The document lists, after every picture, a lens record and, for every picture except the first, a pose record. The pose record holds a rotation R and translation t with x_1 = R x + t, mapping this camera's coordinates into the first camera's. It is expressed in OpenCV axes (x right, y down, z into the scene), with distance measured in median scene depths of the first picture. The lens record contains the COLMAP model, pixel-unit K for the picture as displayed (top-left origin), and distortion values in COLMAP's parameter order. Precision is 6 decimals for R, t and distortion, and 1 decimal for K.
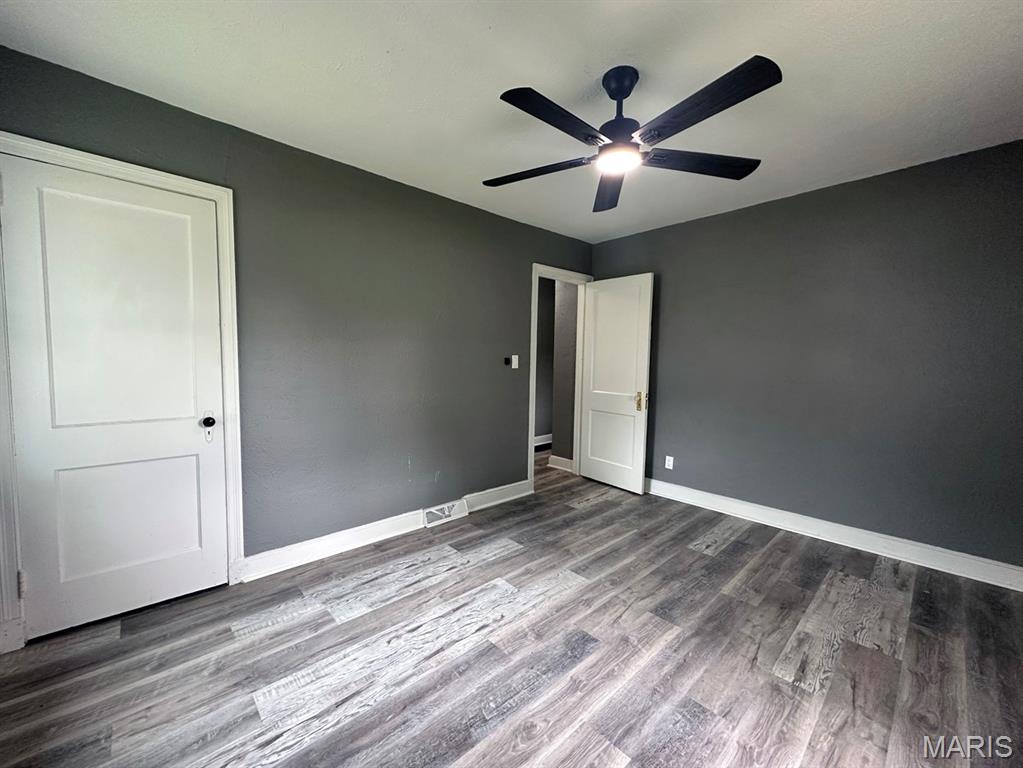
lens RADIAL K [[411.3, 0, 510.6], [0, 411.3, 385.2], [0, 0, 1]] dist [0.000608, 0.000041]
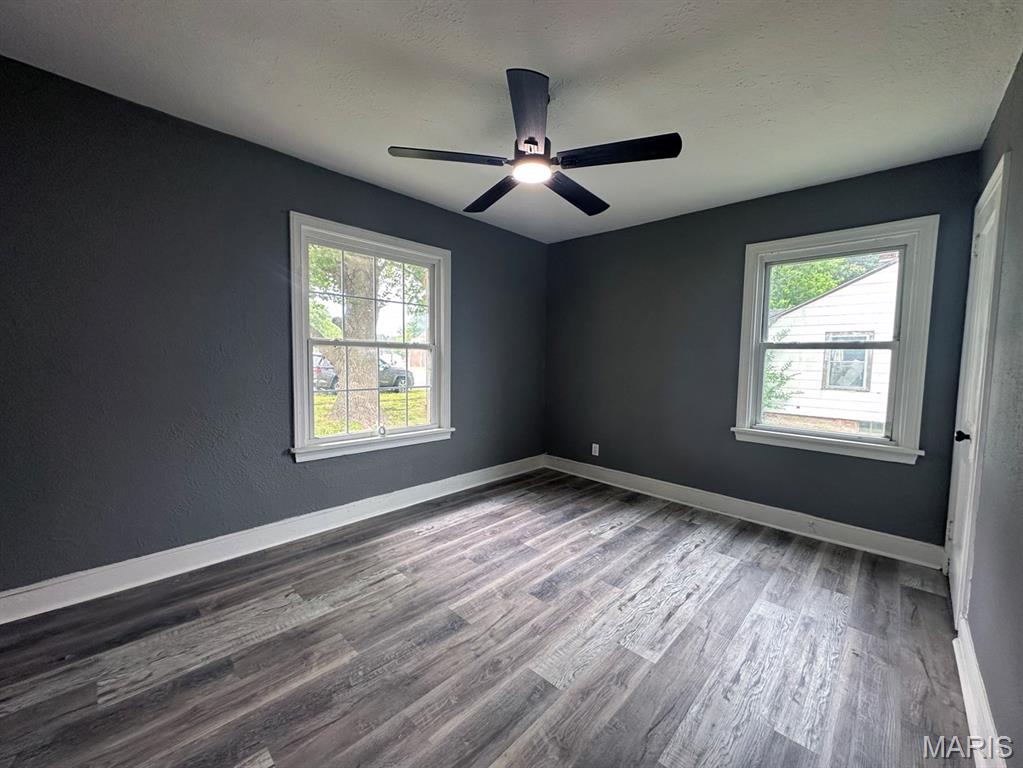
lens RADIAL K [[411.7, 0, 512.1], [0, 411.7, 385.5], [0, 0, 1]] dist [-0.001917, -0.000104]
pose [[-0.997488, -0.027740, -0.065179, 0.345573], [-0.036315, 0.990275, 0.134303, -0.117859], [0.060820, 0.136333, -0.988794, 2.013206]]
